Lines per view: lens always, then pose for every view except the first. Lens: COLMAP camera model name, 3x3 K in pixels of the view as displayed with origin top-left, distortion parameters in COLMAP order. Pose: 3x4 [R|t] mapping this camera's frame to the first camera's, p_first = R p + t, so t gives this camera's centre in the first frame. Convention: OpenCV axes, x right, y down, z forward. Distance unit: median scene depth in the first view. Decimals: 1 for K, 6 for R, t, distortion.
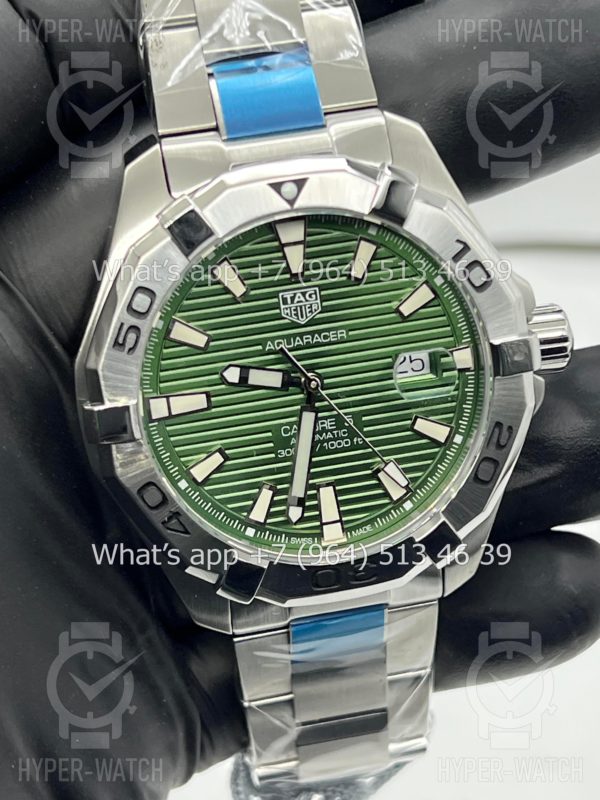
lens RADIAL K [[1815.8, 0, 300.6], [0, 1815.8, 405.8], [0, 0, 1]] dist [0.212788, 0.000000]
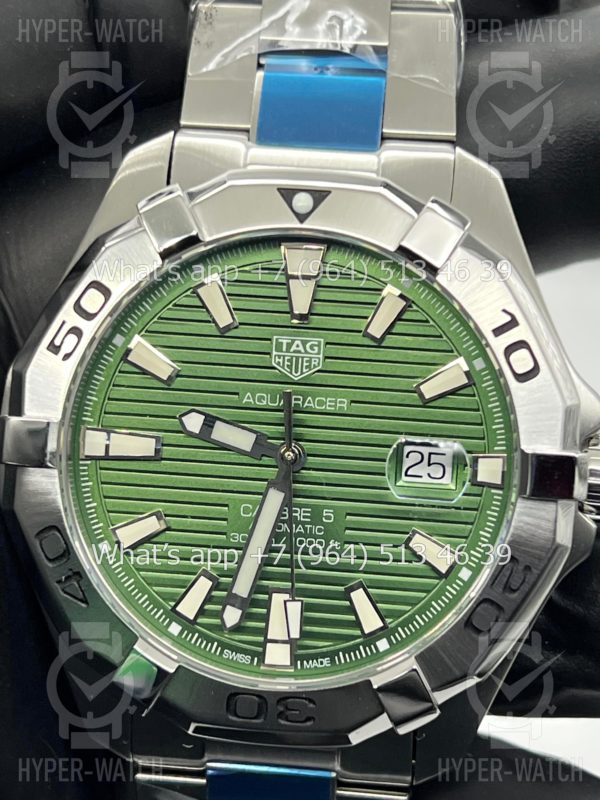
lens RADIAL K [[1815.8, 0, 295.0], [0, 1815.8, 398.1], [0, 0, 1]] dist [0.212788, 0.000000]
pose [[0.955047, 0.197960, -0.220672, 0.176242], [-0.234765, 0.959578, -0.155227, 0.084706], [0.181024, 0.200055, 0.962917, 0.240416]]
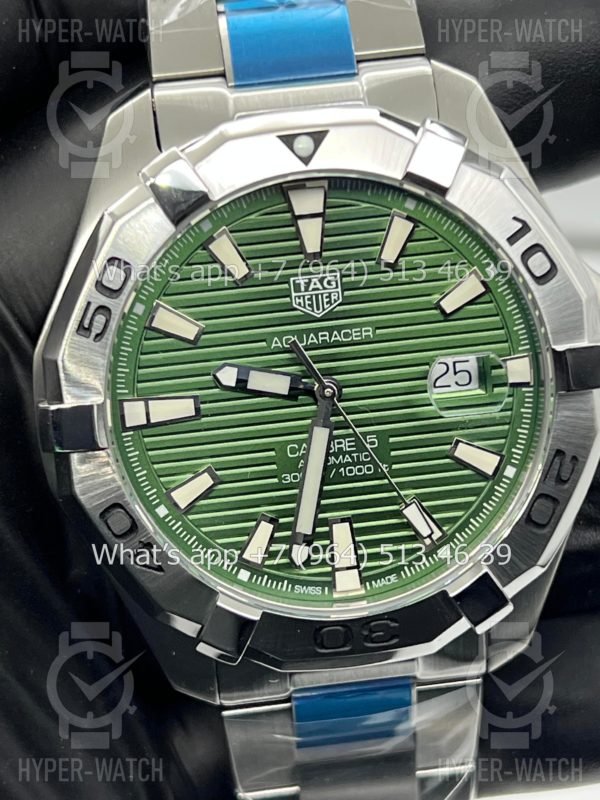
lens RADIAL K [[1815.8, 0, 302.4], [0, 1815.8, 400.9], [0, 0, 1]] dist [0.212788, 0.000000]
pose [[0.996274, 0.040374, -0.076215, 0.056656], [-0.045325, 0.996895, -0.064383, 0.043815], [0.073379, 0.067597, 0.995011, 0.200806]]
